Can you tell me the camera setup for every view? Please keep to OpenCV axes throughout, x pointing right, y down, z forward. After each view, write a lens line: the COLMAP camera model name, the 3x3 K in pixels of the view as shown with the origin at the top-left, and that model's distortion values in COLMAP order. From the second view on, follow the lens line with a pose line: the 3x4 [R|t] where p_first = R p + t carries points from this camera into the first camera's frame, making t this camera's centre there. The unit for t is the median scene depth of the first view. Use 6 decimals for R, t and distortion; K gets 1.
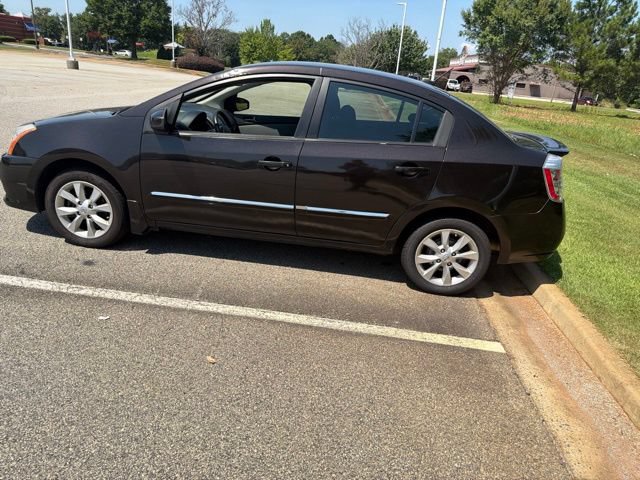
lens RADIAL K [[456.1, 0, 324.2], [0, 456.1, 238.9], [0, 0, 1]] dist [0.004192, -0.007747]
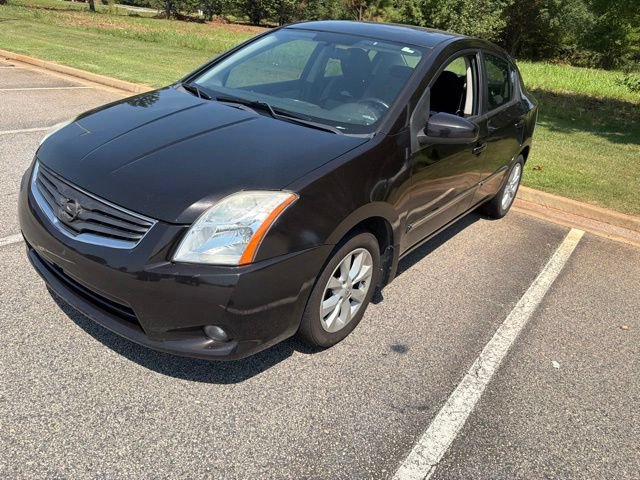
lens RADIAL K [[457.0, 0, 322.3], [0, 457.0, 240.2], [0, 0, 1]] dist [-0.003139, -0.002090]
pose [[0.539516, -0.398185, 0.741870, -0.996271], [0.239844, 0.917283, 0.317910, -0.343843], [-0.807092, 0.006416, 0.590391, 0.642832]]
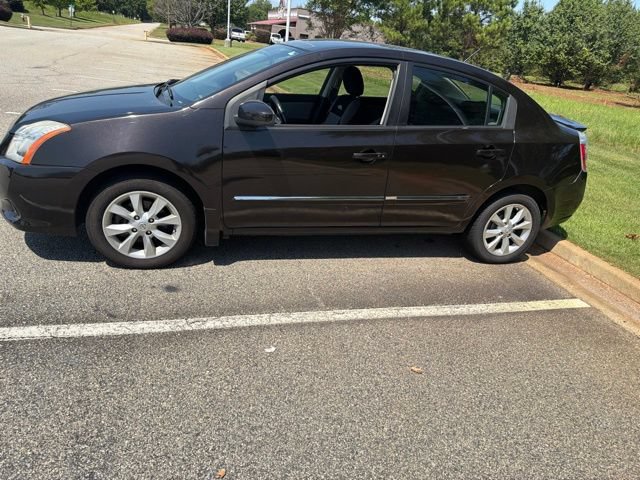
lens RADIAL K [[456.1, 0, 324.2], [0, 456.1, 238.9], [0, 0, 1]] dist [0.004192, -0.007747]
pose [[0.930424, -0.128910, 0.343065, -0.504991], [0.097206, 0.989372, 0.108135, -0.095912], [-0.353358, -0.067264, 0.933067, 0.119811]]
